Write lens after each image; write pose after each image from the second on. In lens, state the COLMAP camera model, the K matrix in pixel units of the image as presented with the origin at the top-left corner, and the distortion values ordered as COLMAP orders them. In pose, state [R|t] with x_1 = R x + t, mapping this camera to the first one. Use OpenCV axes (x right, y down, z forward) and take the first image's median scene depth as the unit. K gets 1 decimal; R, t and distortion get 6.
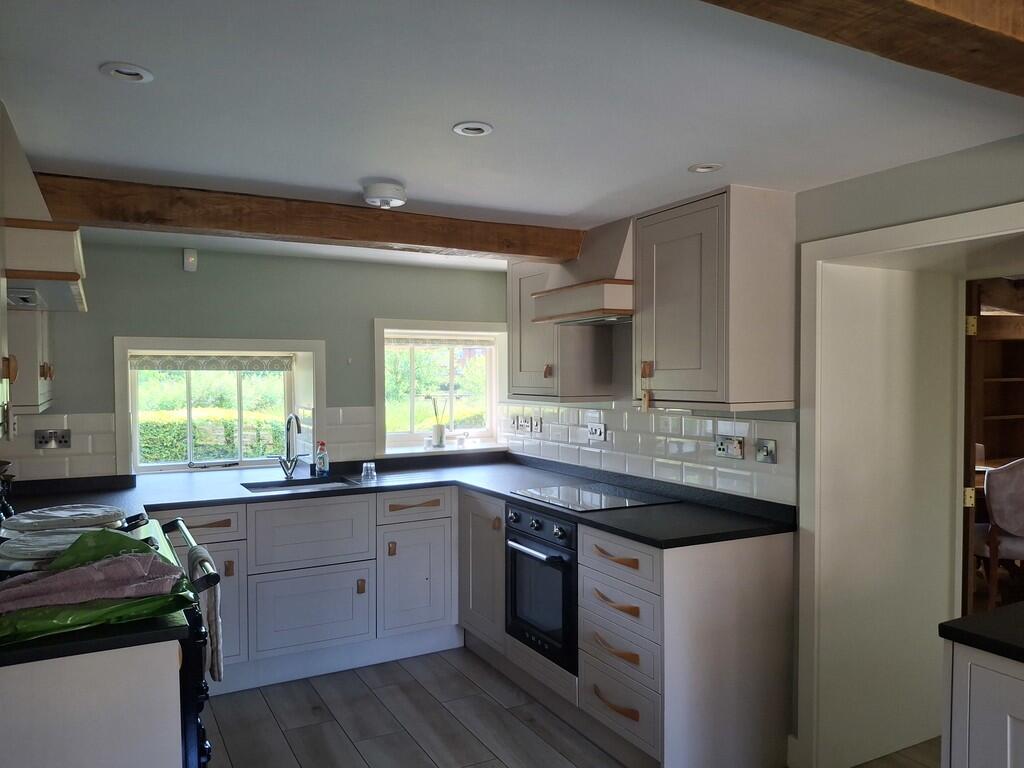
lens RADIAL K [[755.0, 0, 513.4], [0, 755.0, 398.4], [0, 0, 1]] dist [0.078966, -0.159376]
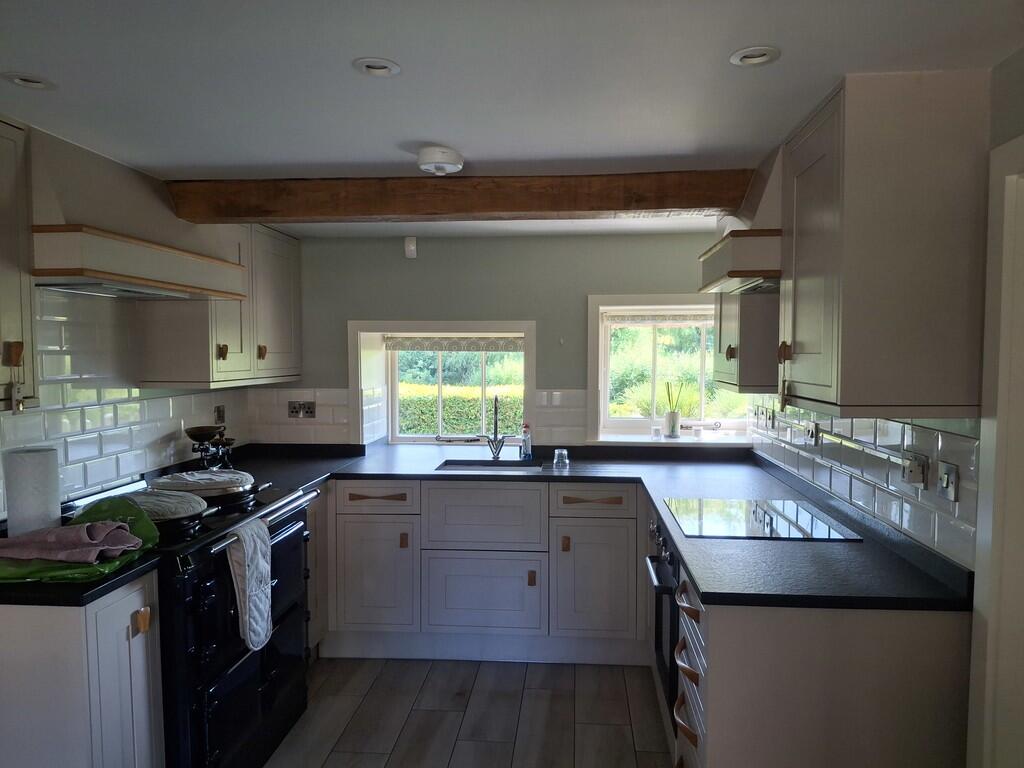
lens RADIAL K [[749.8, 0, 511.7], [0, 749.8, 401.3], [0, 0, 1]] dist [0.112653, -0.154462]
pose [[0.831760, 0.039549, -0.553725, 0.288466], [-0.020209, 0.998955, 0.040993, -0.012717], [0.554768, -0.022906, 0.831690, 0.199029]]
